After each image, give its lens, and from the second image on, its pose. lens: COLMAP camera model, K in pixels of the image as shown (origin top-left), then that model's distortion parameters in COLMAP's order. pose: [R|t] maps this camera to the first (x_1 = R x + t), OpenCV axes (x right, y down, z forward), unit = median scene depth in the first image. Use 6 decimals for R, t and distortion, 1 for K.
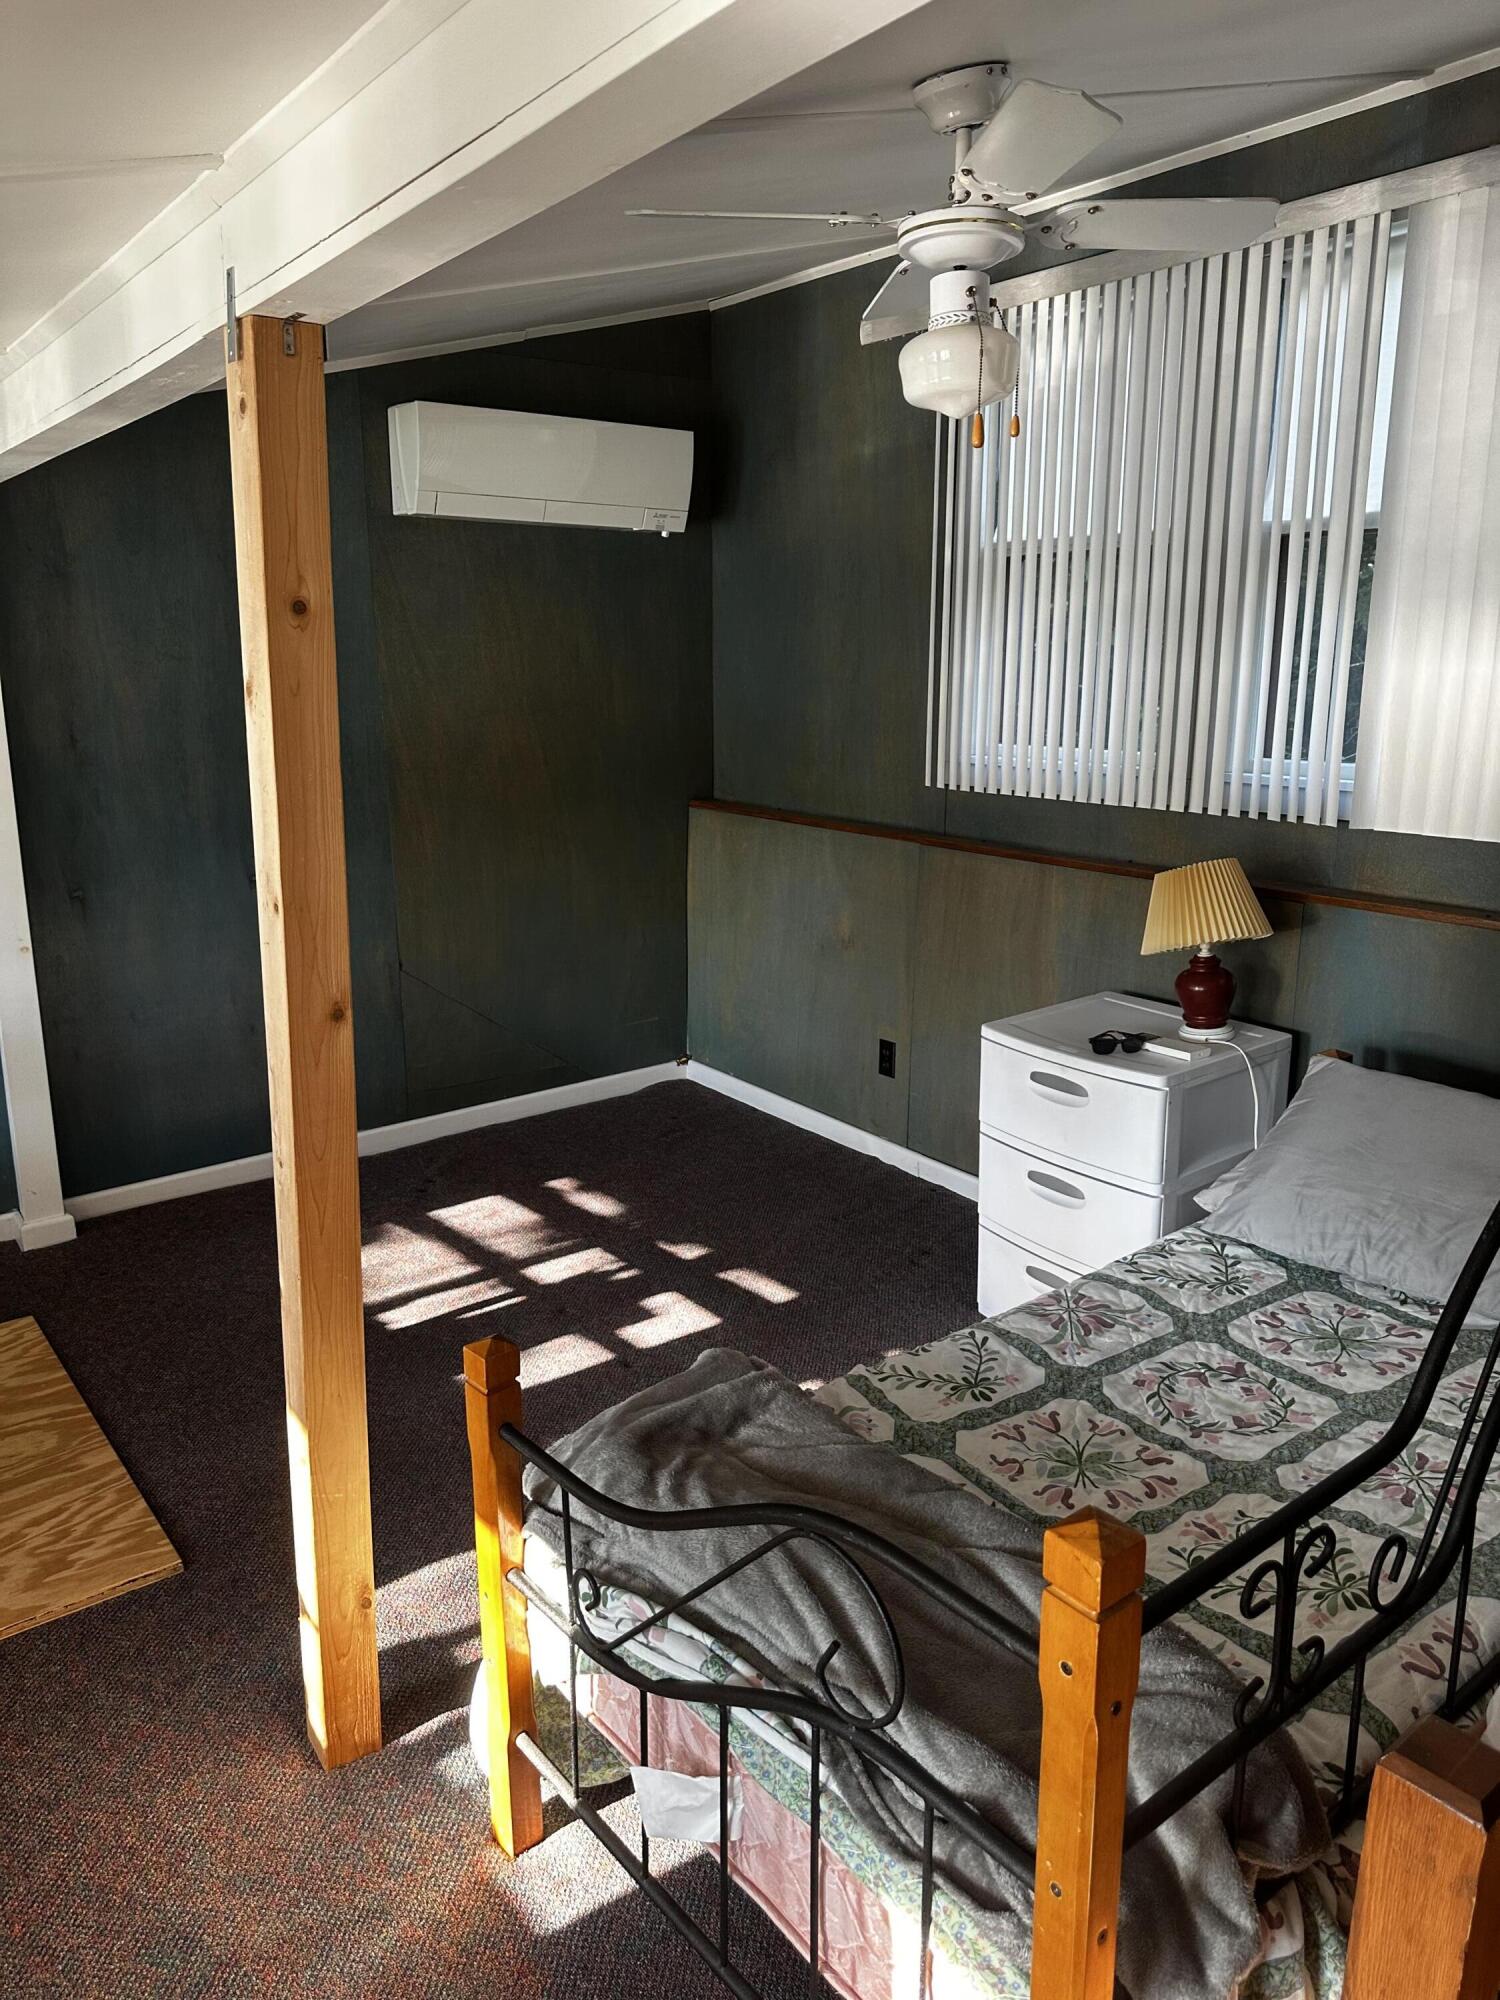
lens RADIAL K [[1409.7, 0, 748.7], [0, 1409.7, 1037.1], [0, 0, 1]] dist [0.145718, -0.266657]
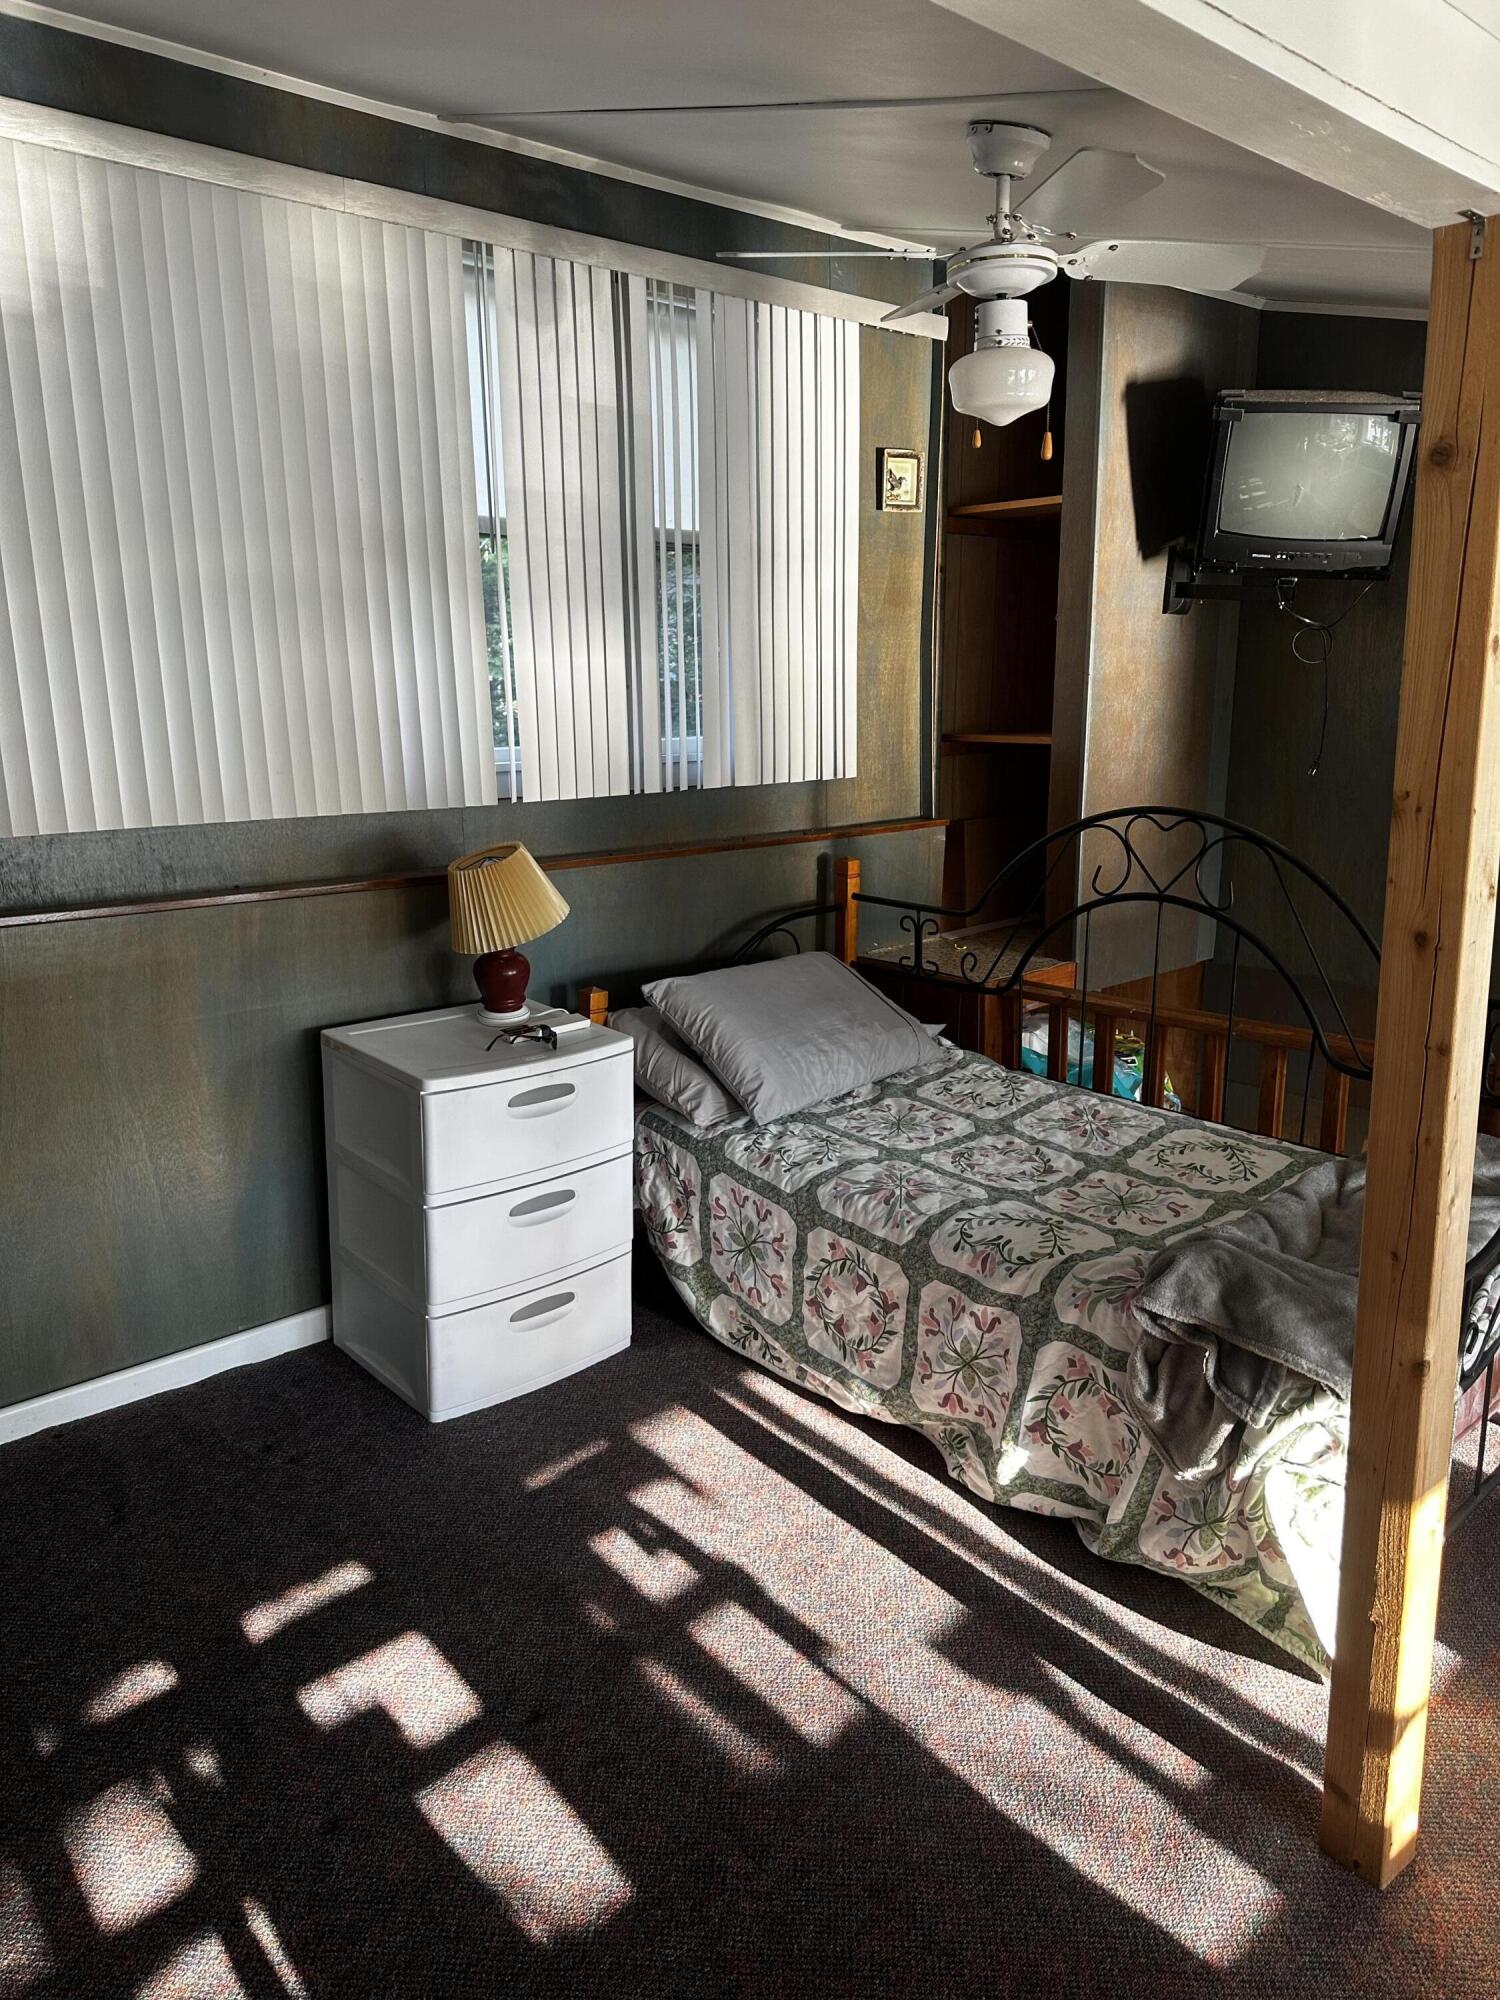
lens RADIAL K [[1392.7, 0, 751.3], [0, 1392.7, 996.5], [0, 0, 1]] dist [-0.000250, -0.003083]
pose [[-0.095613, -0.221016, 0.970572, -0.830289], [0.275224, 0.931159, 0.239154, -0.259289], [-0.956614, 0.289991, -0.028202, 1.086444]]
